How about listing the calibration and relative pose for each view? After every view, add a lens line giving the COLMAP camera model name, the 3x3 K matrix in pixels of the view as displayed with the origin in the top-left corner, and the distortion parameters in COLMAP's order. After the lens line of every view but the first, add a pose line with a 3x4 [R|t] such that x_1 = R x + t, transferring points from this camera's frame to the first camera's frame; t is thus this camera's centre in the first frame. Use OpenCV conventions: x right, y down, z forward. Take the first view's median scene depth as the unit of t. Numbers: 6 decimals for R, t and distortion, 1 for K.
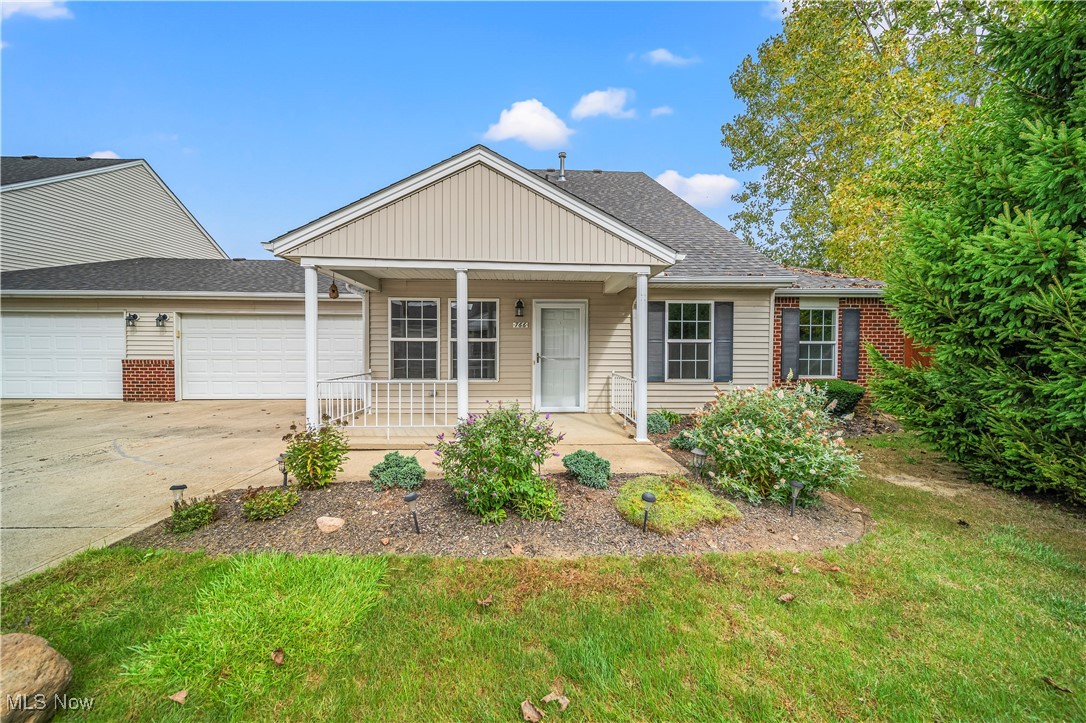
lens RADIAL K [[378.8, 0, 542.0], [0, 378.8, 352.1], [0, 0, 1]] dist [0.000076, -0.000071]
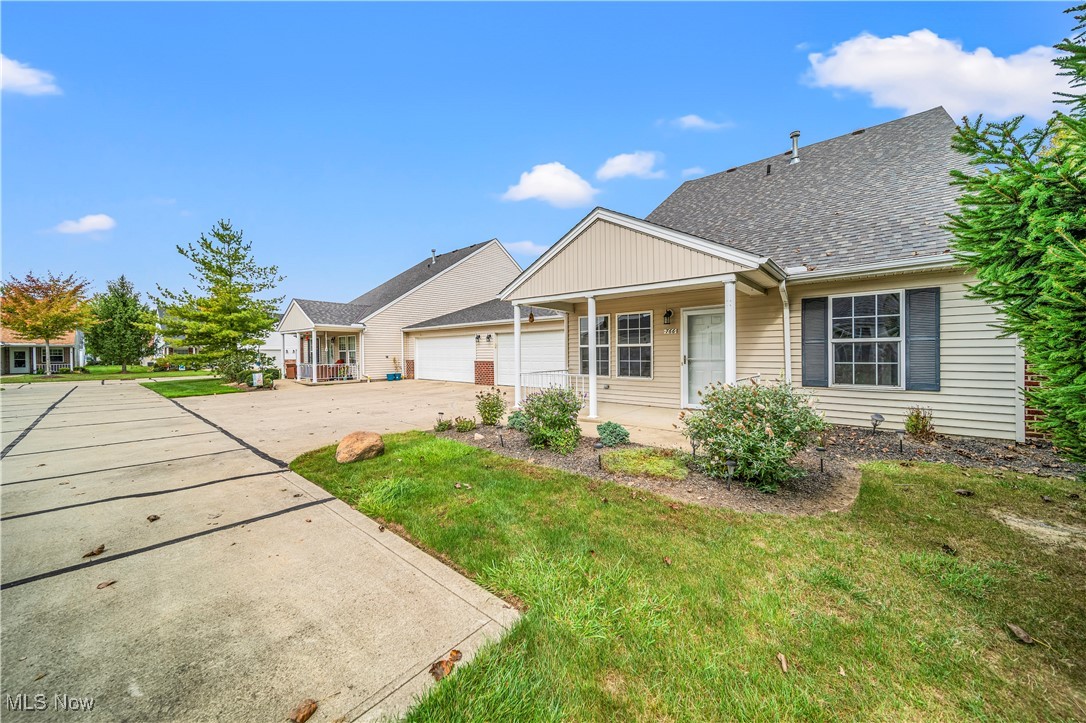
lens RADIAL K [[378.8, 0, 542.0], [0, 378.8, 352.1], [0, 0, 1]] dist [0.000076, -0.000071]
pose [[0.731313, -0.012244, -0.681932, 0.445030], [0.003972, 0.999898, -0.013693, 0.006566], [0.682030, 0.007305, 0.731288, -0.114152]]
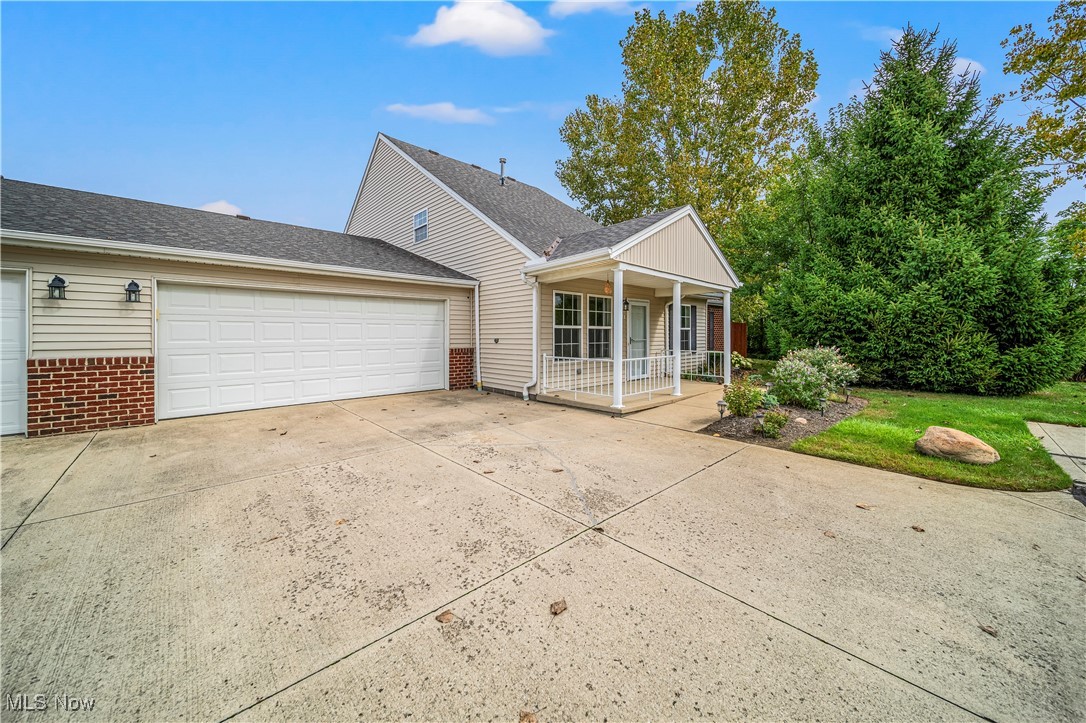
lens RADIAL K [[386.5, 0, 525.5], [0, 386.5, 332.9], [0, 0, 1]] dist [0.000799, 0.000030]
pose [[0.765434, -0.007108, 0.643475, -1.210536], [0.011806, 0.999926, -0.002998, -0.011914], [-0.643406, 0.009891, 0.765461, 0.156634]]
